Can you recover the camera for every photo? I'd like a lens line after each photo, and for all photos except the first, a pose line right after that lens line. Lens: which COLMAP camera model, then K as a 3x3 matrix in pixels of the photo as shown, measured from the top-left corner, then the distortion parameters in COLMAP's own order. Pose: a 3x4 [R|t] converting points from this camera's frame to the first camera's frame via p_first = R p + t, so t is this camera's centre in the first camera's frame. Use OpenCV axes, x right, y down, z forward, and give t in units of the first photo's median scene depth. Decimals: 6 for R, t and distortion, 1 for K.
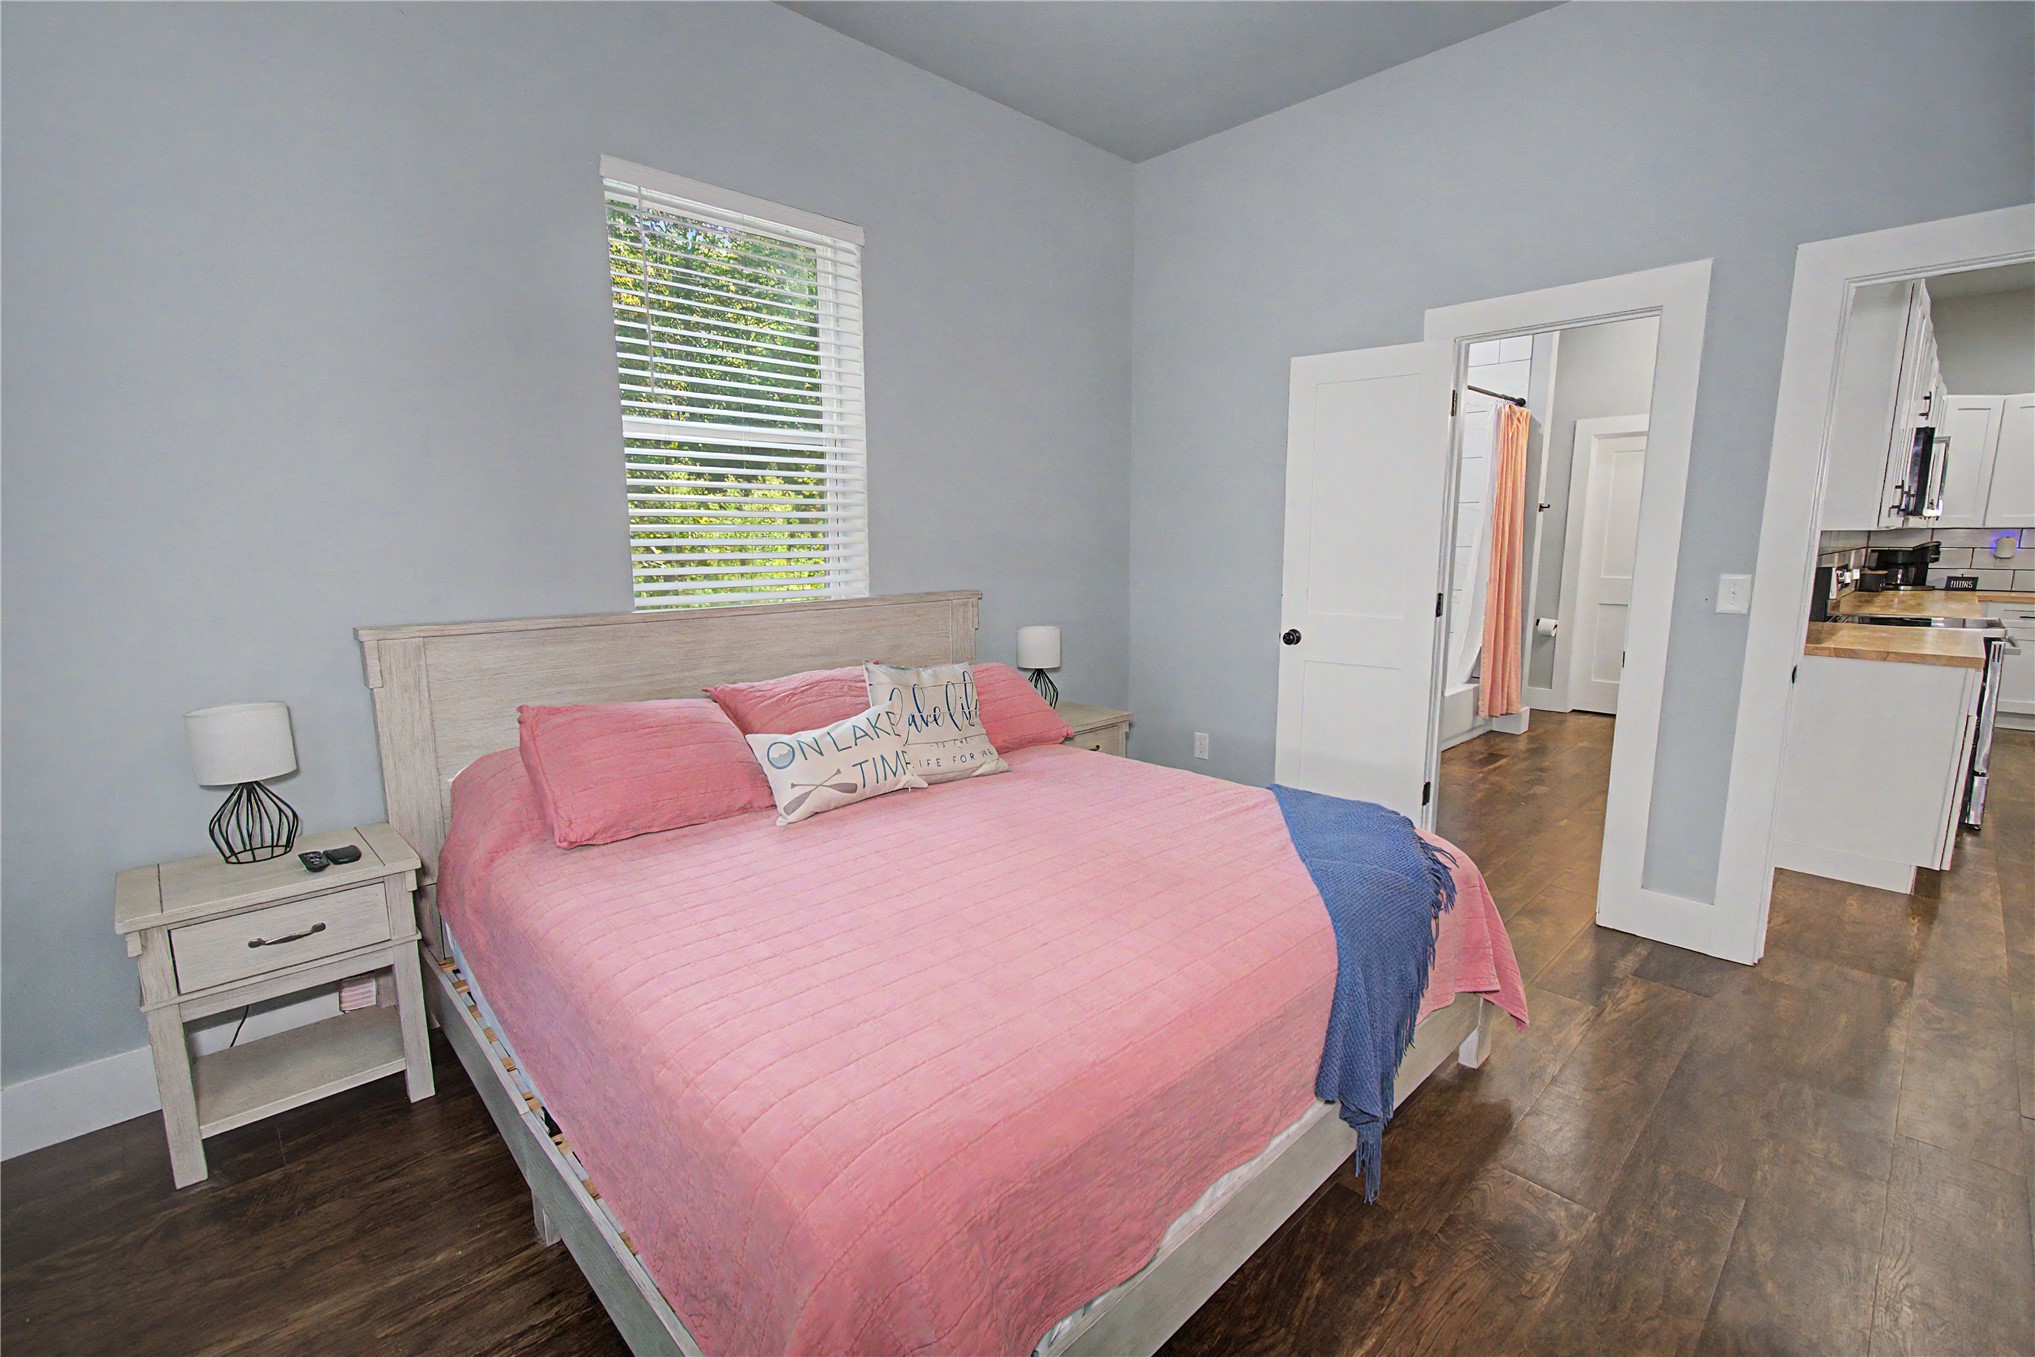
lens RADIAL K [[897.2, 0, 1017.5], [0, 897.2, 678.5], [0, 0, 1]] dist [0.001590, 0.000374]
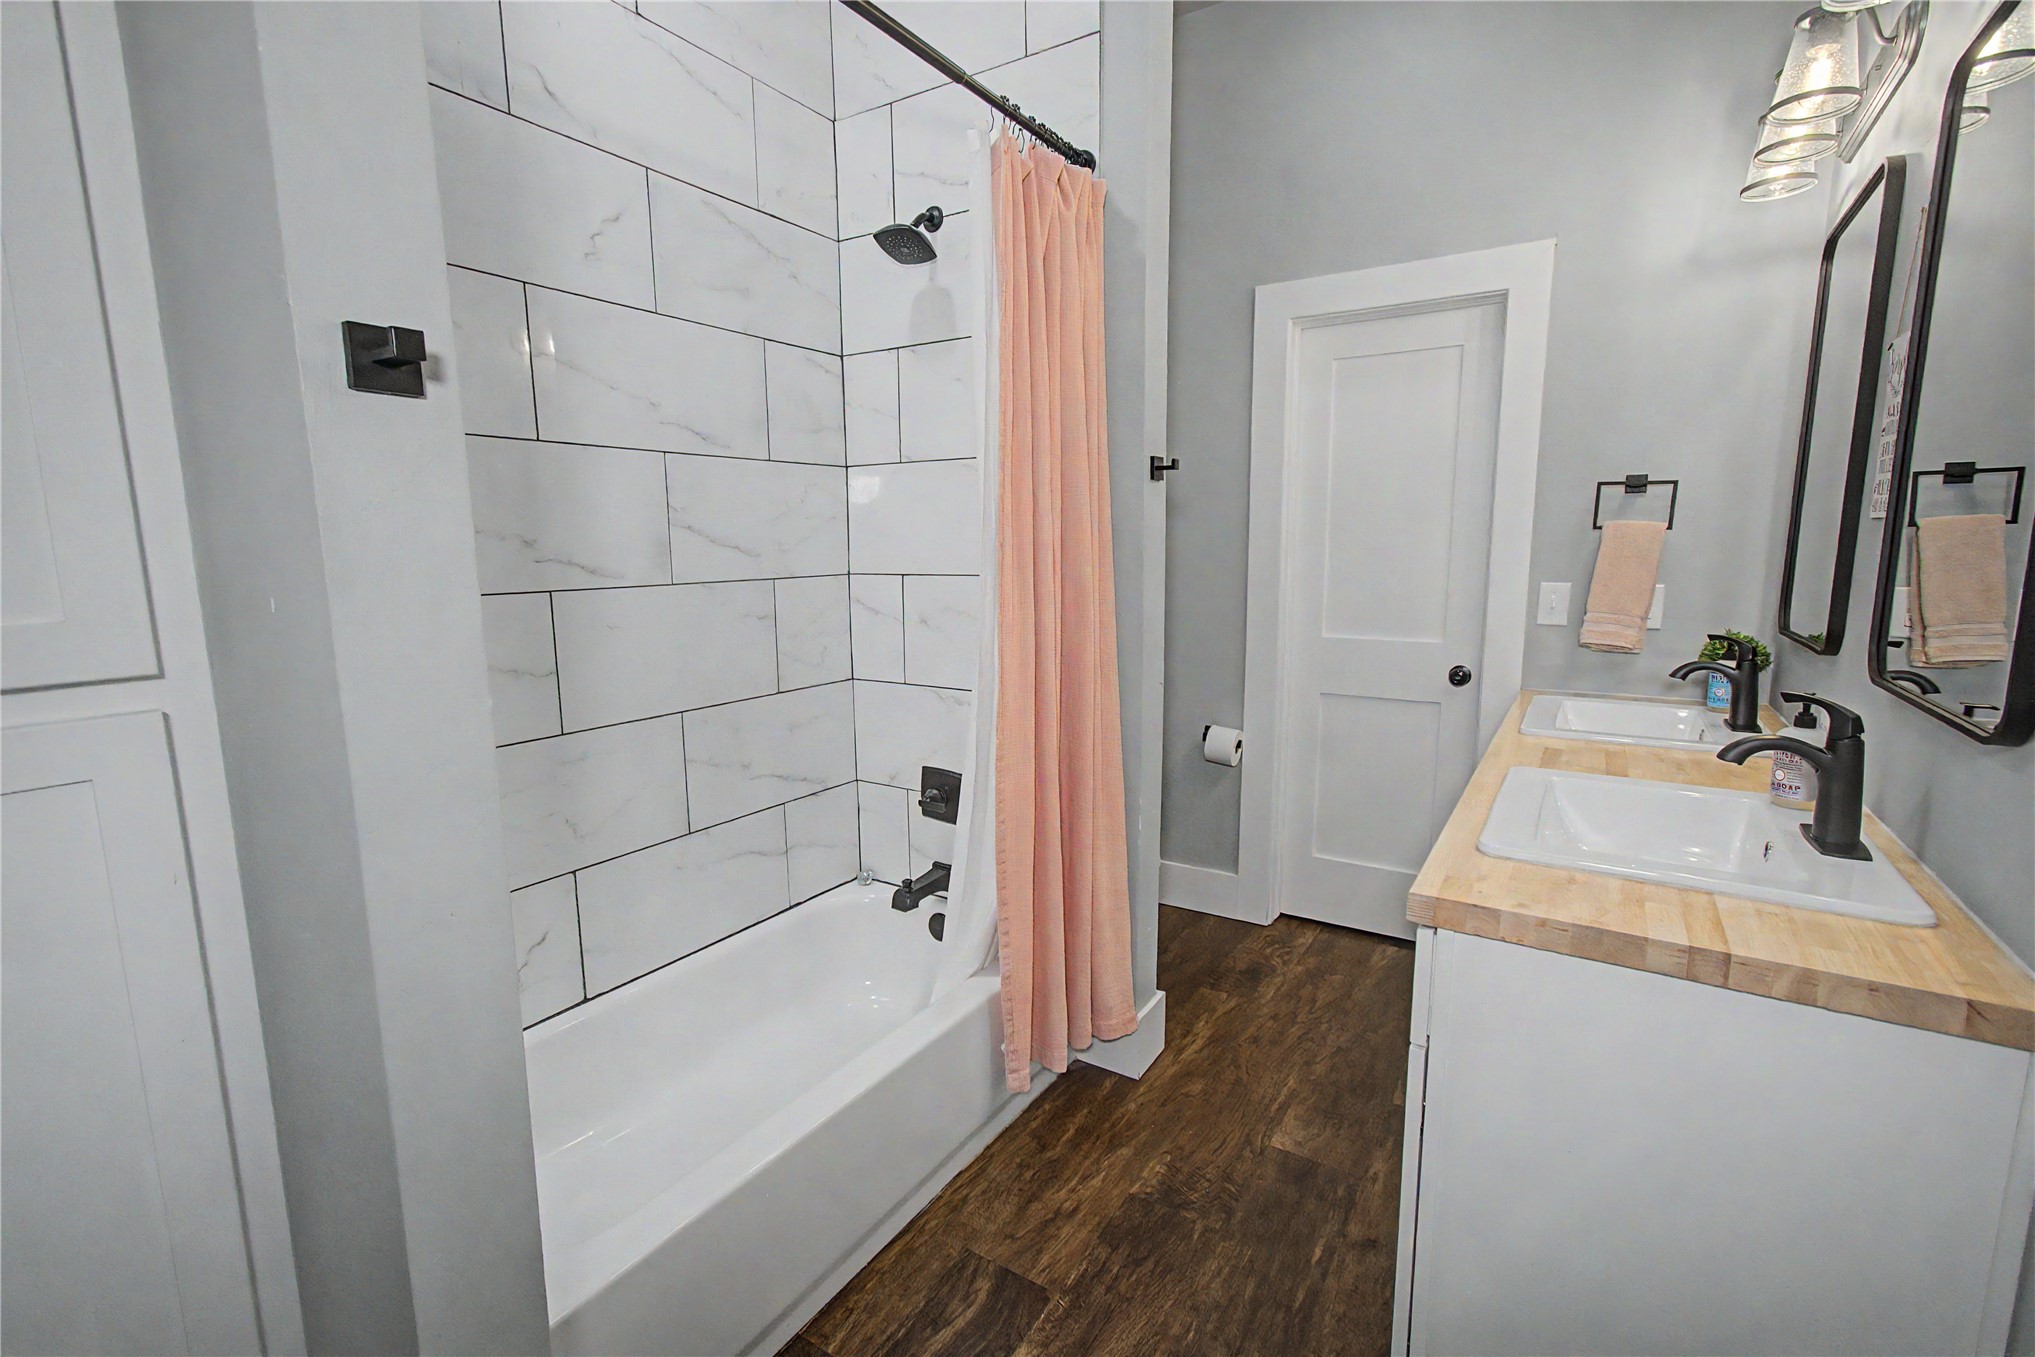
lens RADIAL K [[897.2, 0, 1017.5], [0, 897.2, 678.5], [0, 0, 1]] dist [0.001590, 0.000374]
pose [[0.974654, -0.033856, 0.221142, 0.406046], [0.035775, 0.999349, -0.004681, -0.097375], [-0.220840, 0.012473, 0.975230, 0.603790]]
